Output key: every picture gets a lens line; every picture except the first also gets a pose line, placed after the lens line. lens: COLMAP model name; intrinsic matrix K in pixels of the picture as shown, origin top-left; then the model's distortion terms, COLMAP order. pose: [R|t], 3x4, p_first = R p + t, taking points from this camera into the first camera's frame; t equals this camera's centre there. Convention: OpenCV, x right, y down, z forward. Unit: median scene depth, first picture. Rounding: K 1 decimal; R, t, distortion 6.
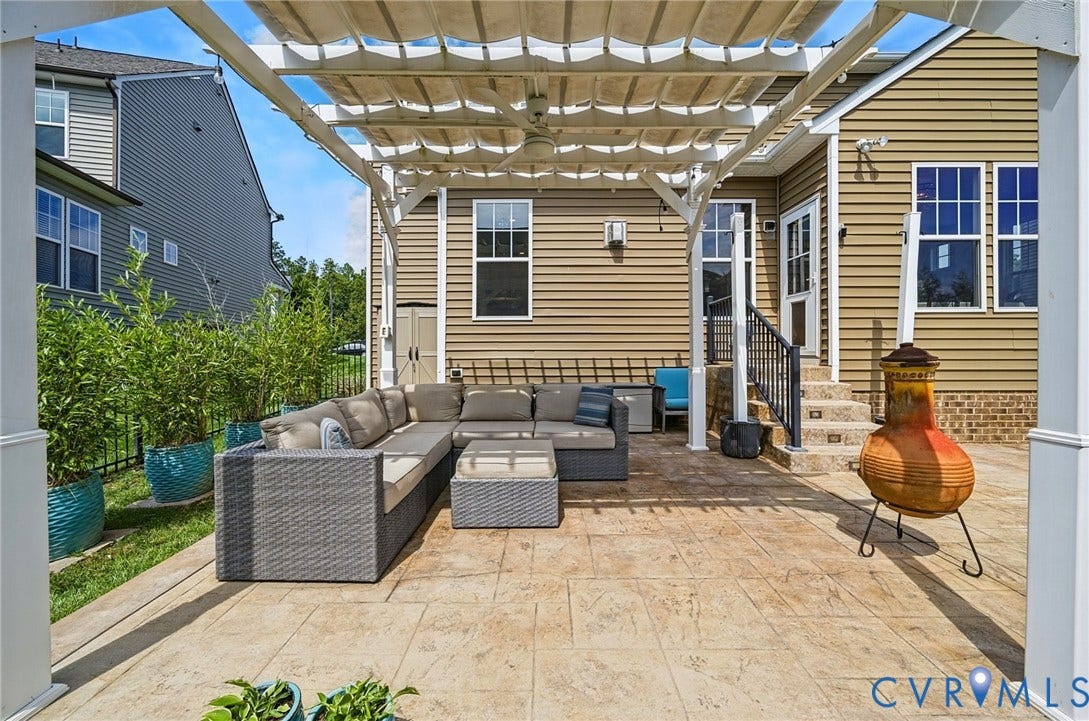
lens RADIAL K [[433.6, 0, 546.9], [0, 433.6, 352.2], [0, 0, 1]] dist [-0.002142, 0.000127]
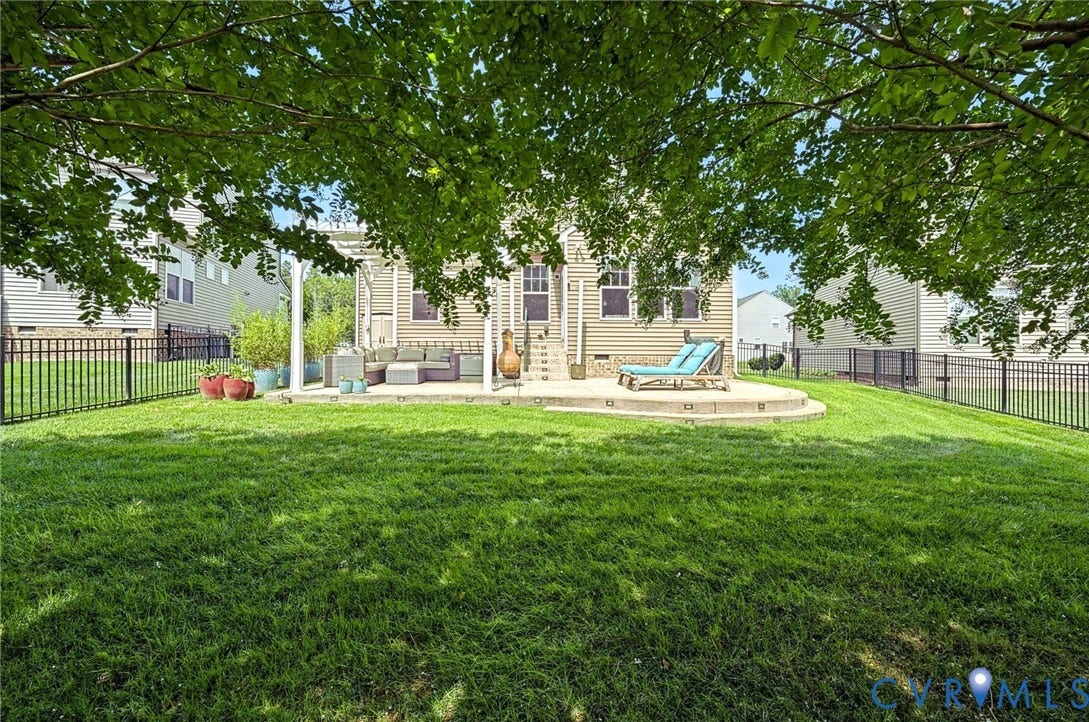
lens RADIAL K [[435.7, 0, 545.3], [0, 435.7, 354.0], [0, 0, 1]] dist [-0.025436, 0.000055]
pose [[0.999413, 0.005509, 0.033803, 0.481758], [-0.005384, 0.999978, -0.003792, 0.097214], [-0.033823, 0.003608, 0.999421, -1.285786]]
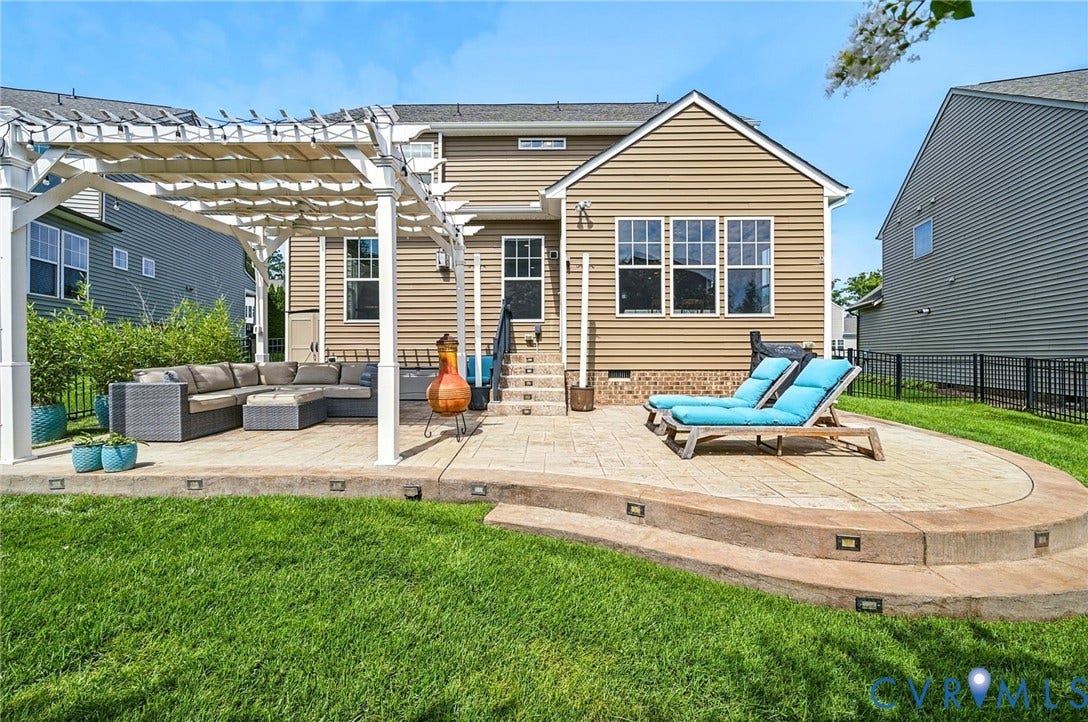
lens RADIAL K [[433.2, 0, 546.4], [0, 433.2, 352.7], [0, 0, 1]] dist [-0.002142, 0.000127]
pose [[0.999964, 0.000695, -0.008457, 0.618492], [-0.000717, 0.999996, -0.002619, 0.034764], [0.008455, 0.002625, 0.999961, -0.496021]]
